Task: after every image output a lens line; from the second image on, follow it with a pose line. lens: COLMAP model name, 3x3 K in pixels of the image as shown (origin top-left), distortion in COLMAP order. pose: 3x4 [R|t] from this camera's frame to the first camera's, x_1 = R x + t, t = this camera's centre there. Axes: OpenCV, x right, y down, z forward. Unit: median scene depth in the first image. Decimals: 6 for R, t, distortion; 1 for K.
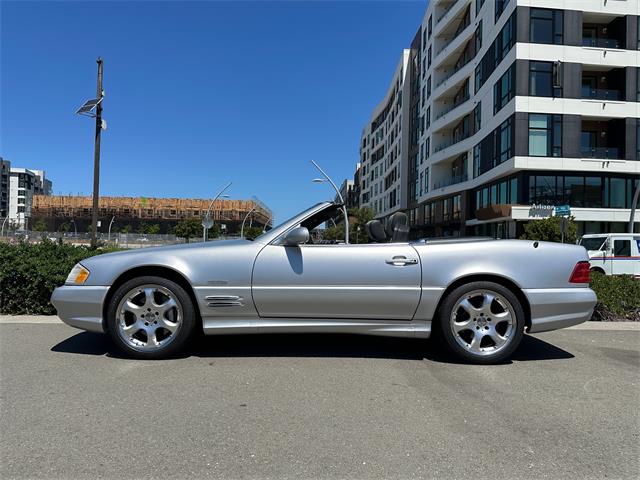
lens RADIAL K [[447.1, 0, 320.0], [0, 447.1, 240.0], [0, 0, 1]] dist [0.074056, -0.103992]
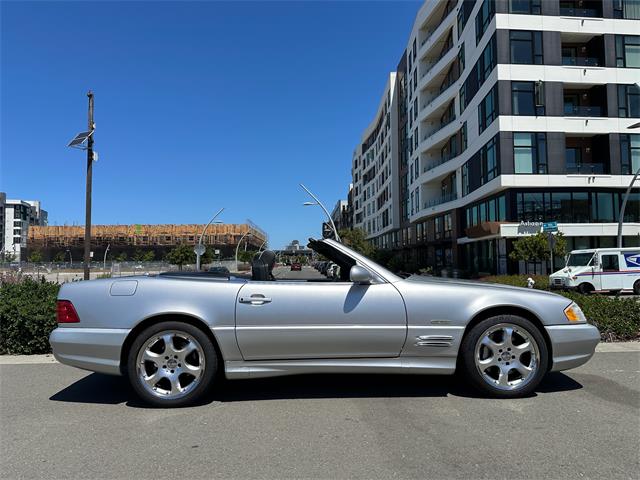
lens RADIAL K [[447.6, 0, 315.5], [0, 447.6, 242.6], [0, 0, 1]] dist [0.073674, -0.107004]
pose [[0.999494, -0.031799, -0.001169, 0.010126], [0.031725, 0.998676, -0.040495, -0.004446], [0.002455, 0.040438, 0.999179, -0.005488]]
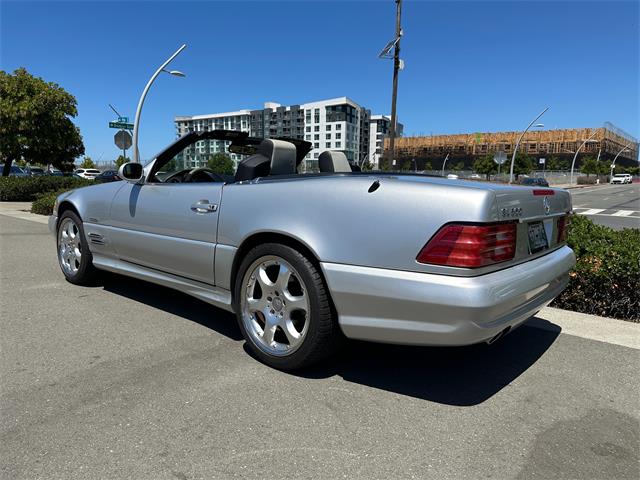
lens RADIAL K [[447.1, 0, 320.0], [0, 447.1, 240.0], [0, 0, 1]] dist [0.074056, -0.103992]
pose [[0.744874, 0.088859, -0.661261, 0.093876], [0.003765, 0.990516, 0.137344, 0.000063], [0.667194, -0.104794, 0.737475, 0.065494]]
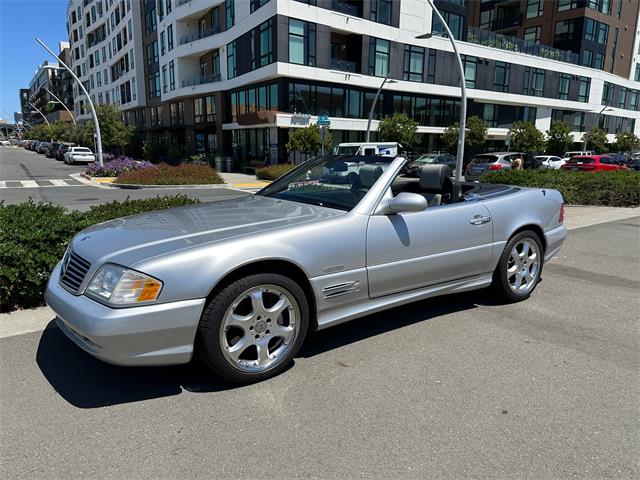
lens RADIAL K [[450.9, 0, 320.0], [0, 450.9, 240.0], [0, 0, 1]] dist [0.060116, -0.074613]
pose [[0.830140, -0.118049, 0.544915, -0.076862], [-0.004206, 0.975975, 0.217840, -0.014762], [-0.557540, -0.183129, 0.809699, 0.041514]]
